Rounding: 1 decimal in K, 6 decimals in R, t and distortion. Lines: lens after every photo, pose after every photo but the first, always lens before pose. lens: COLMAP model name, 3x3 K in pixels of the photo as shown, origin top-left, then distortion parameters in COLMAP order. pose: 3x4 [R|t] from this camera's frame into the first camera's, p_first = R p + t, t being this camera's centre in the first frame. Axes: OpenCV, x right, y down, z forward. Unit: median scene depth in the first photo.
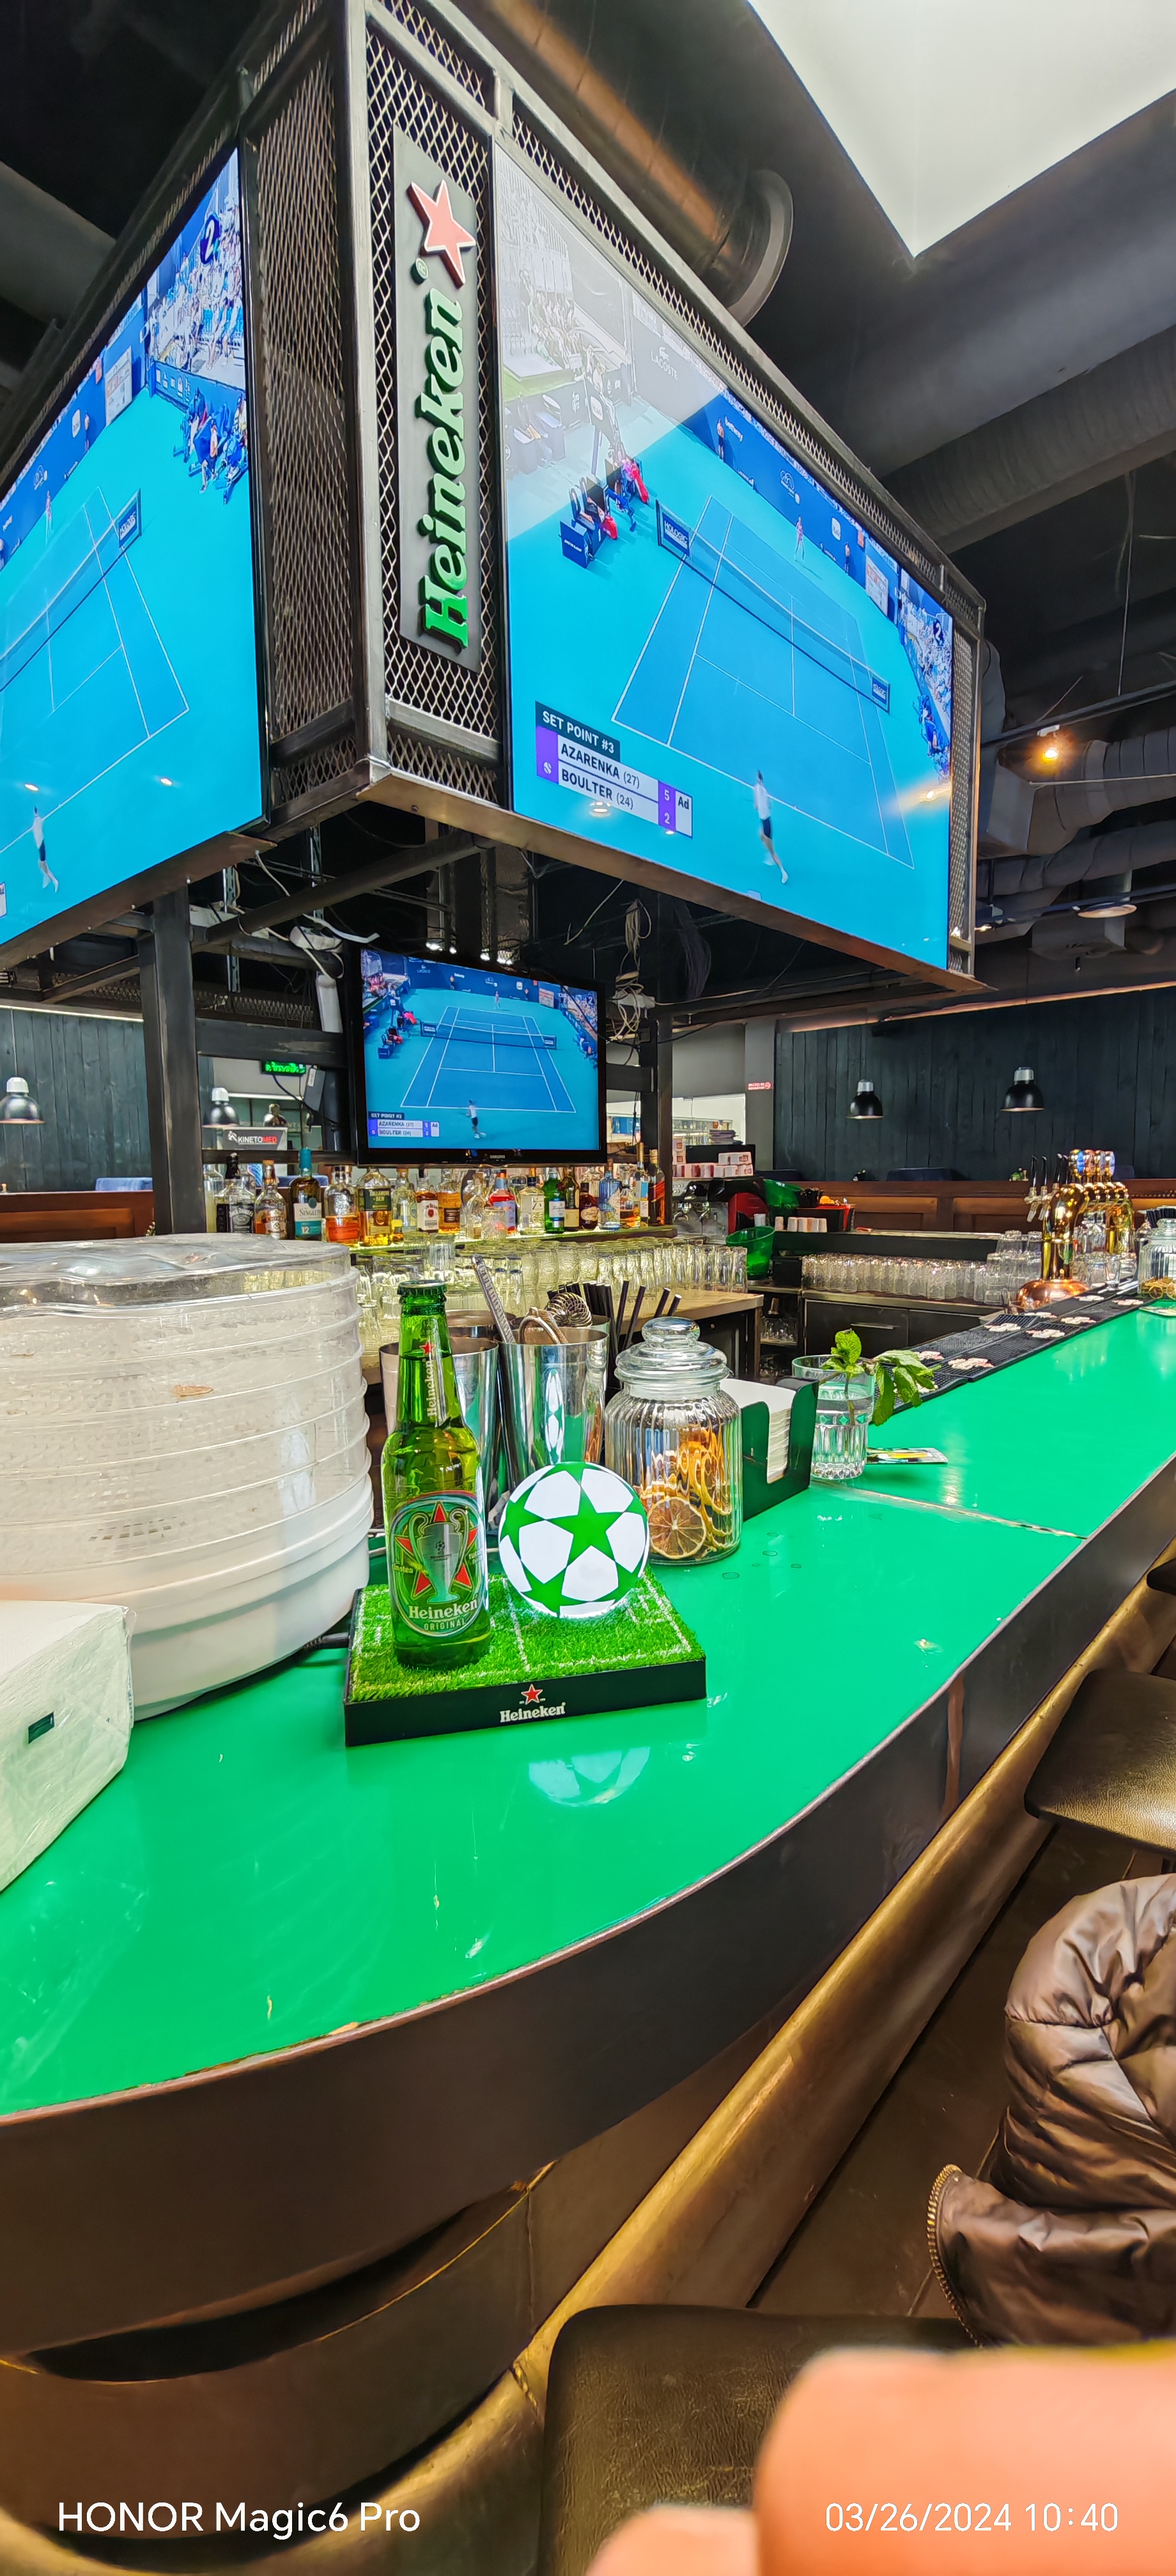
lens RADIAL K [[975.3, 0, 530.2], [0, 975.3, 1258.5], [0, 0, 1]] dist [0.015761, 0.000128]
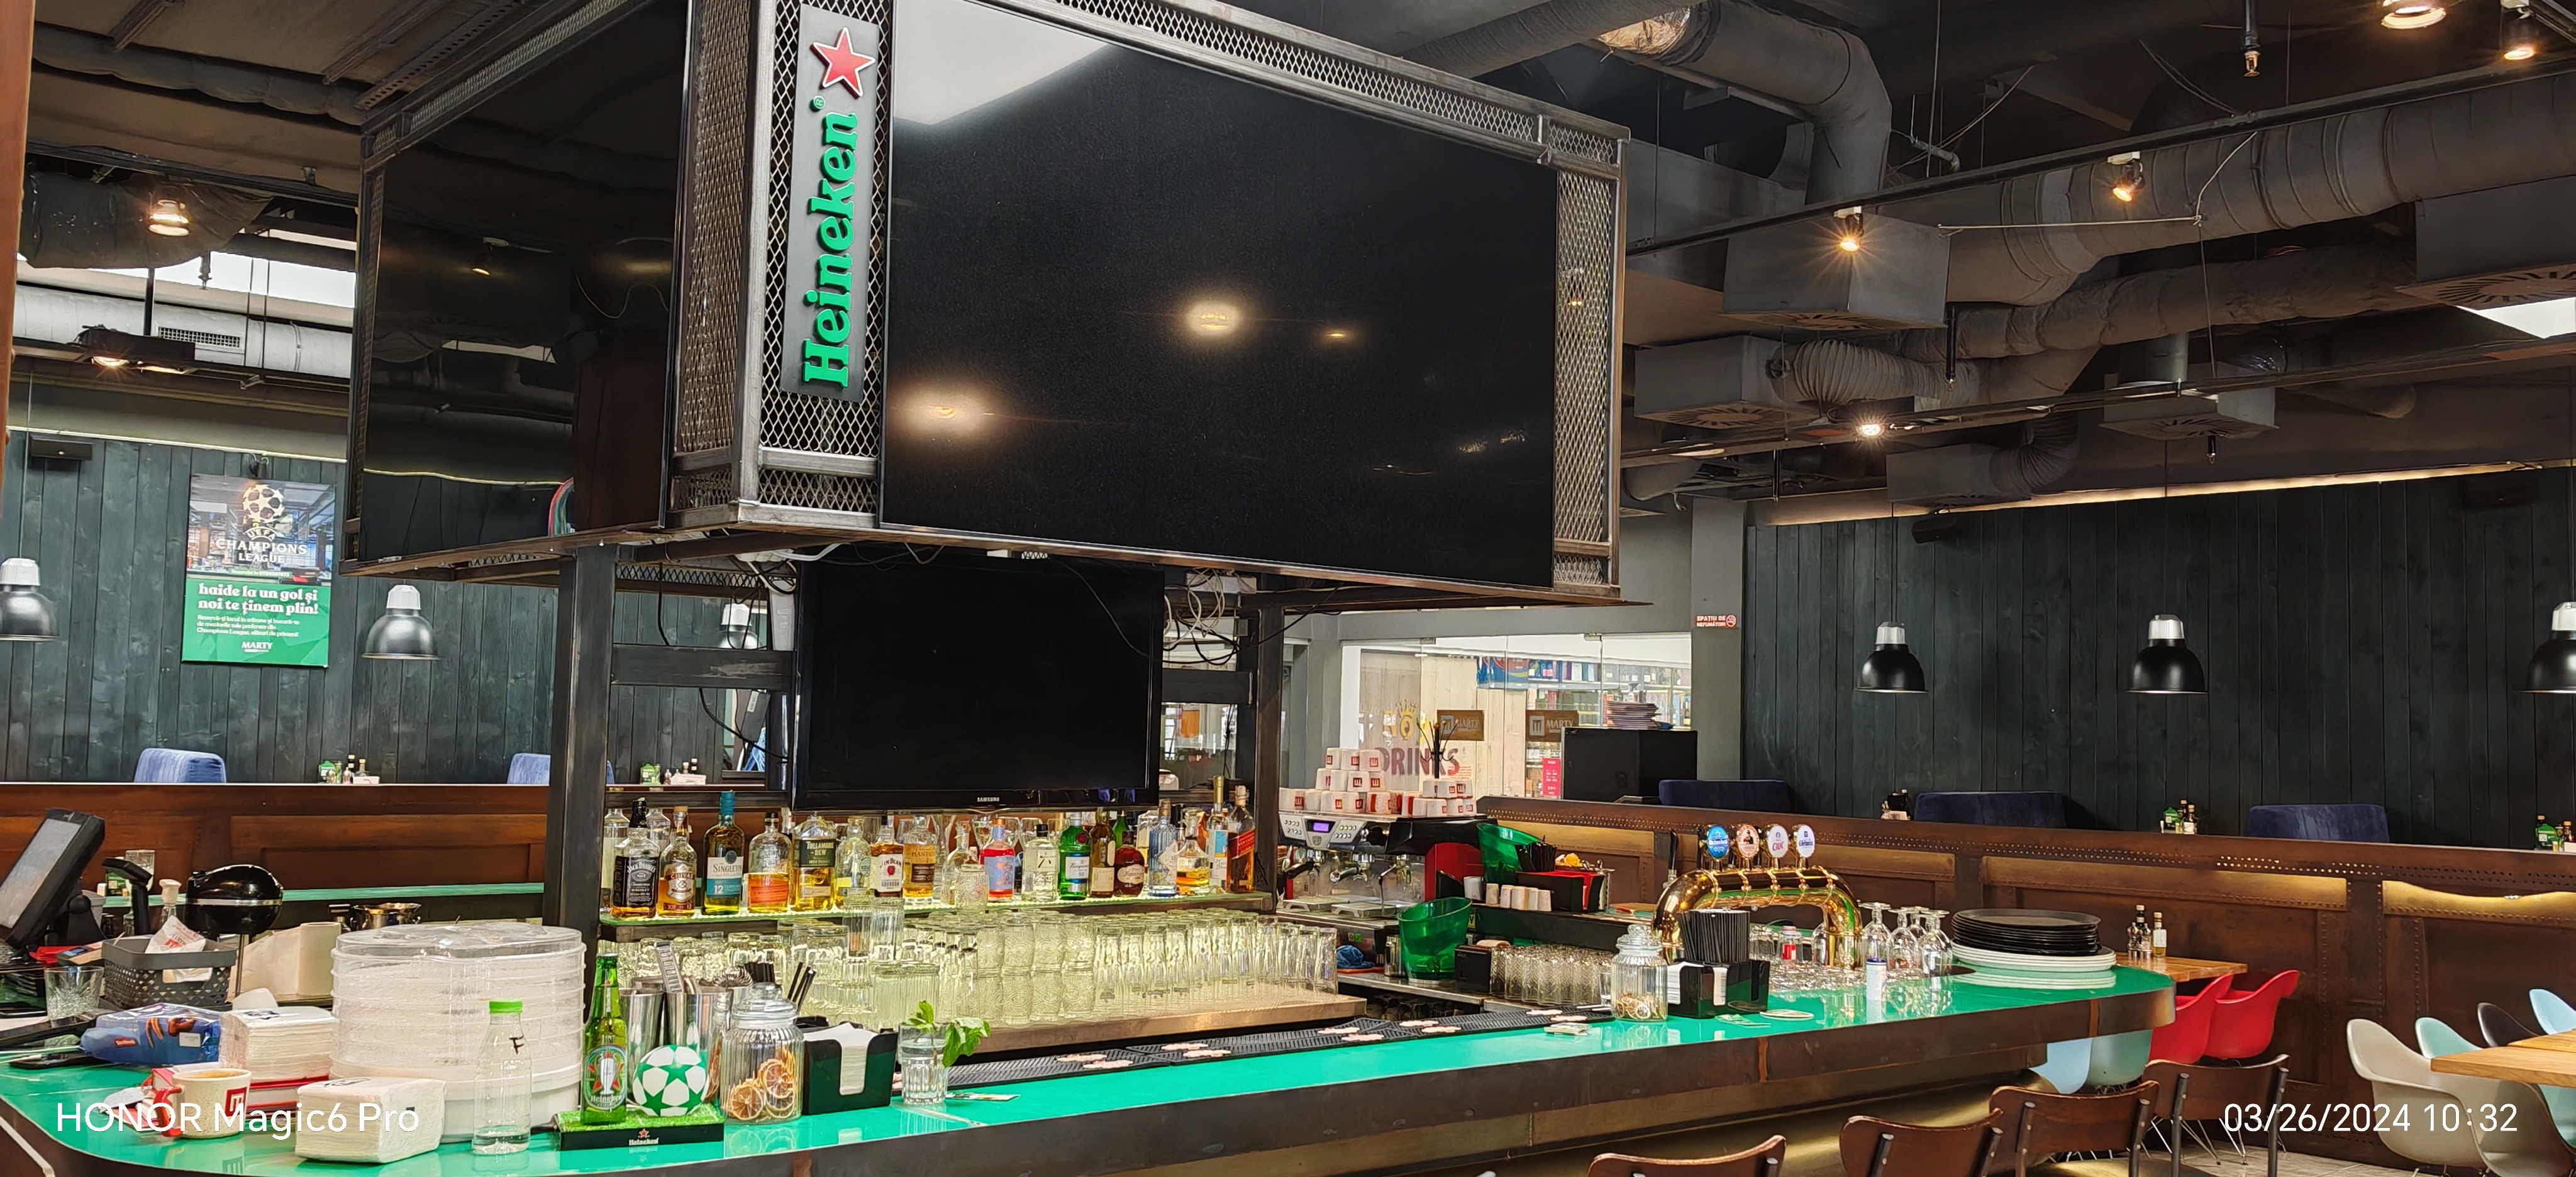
lens RADIAL K [[2130.2, 0, 1203.5], [0, 2130.2, 593.2], [0, 0, 1]] dist [0.049529, -0.005759]
pose [[0.993225, 0.028280, -0.112718, 0.298487], [-0.044897, 0.988007, -0.147737, -0.020306], [0.107188, 0.151797, 0.982583, -0.635368]]
